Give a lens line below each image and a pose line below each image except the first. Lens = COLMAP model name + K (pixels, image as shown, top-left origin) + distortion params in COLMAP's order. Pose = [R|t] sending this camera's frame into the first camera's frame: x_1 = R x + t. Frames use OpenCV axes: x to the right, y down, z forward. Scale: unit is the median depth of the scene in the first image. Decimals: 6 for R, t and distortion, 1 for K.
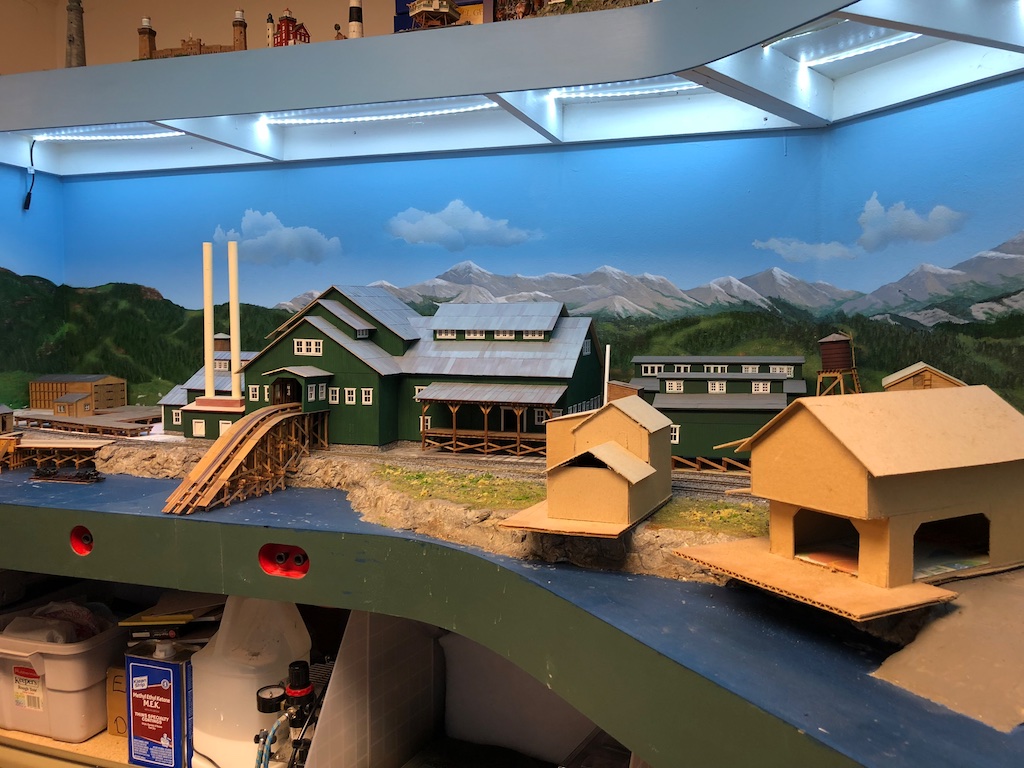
lens RADIAL K [[838.5, 0, 534.8], [0, 838.5, 383.9], [0, 0, 1]] dist [0.076796, -0.138922]
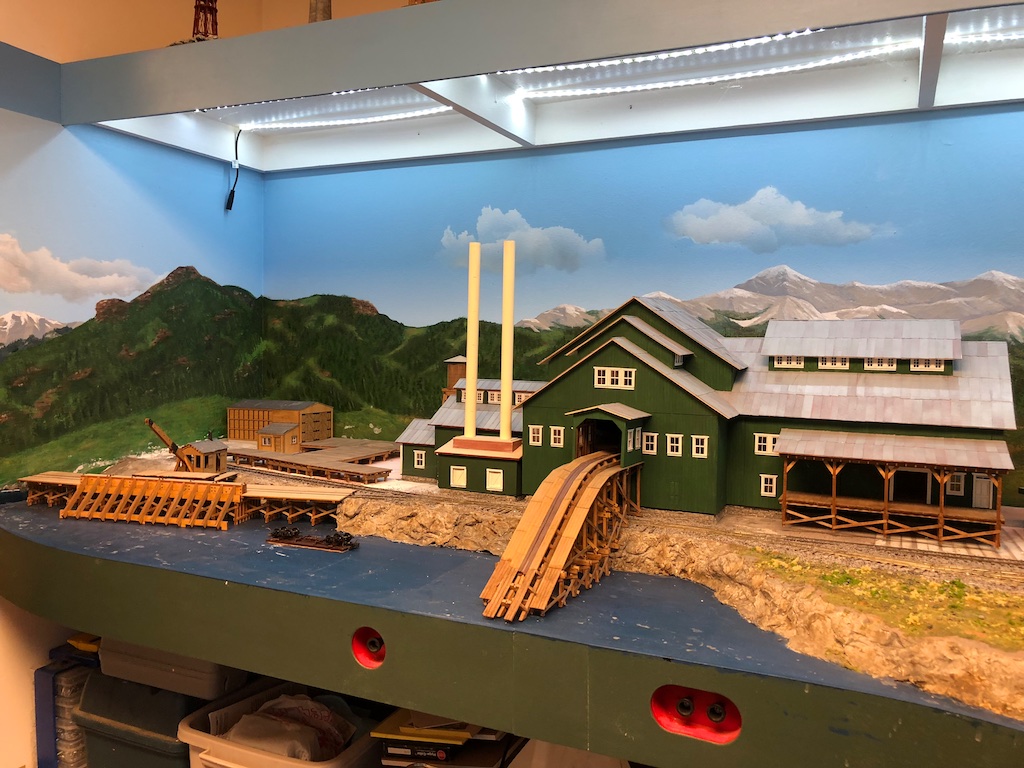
lens RADIAL K [[844.4, 0, 505.8], [0, 844.4, 377.9], [0, 0, 1]] dist [0.035088, -0.039869]
pose [[0.990698, 0.016854, -0.135033, -0.256012], [-0.020604, 0.999438, -0.026423, -0.021061], [0.134512, 0.028960, 0.990489, 0.232101]]
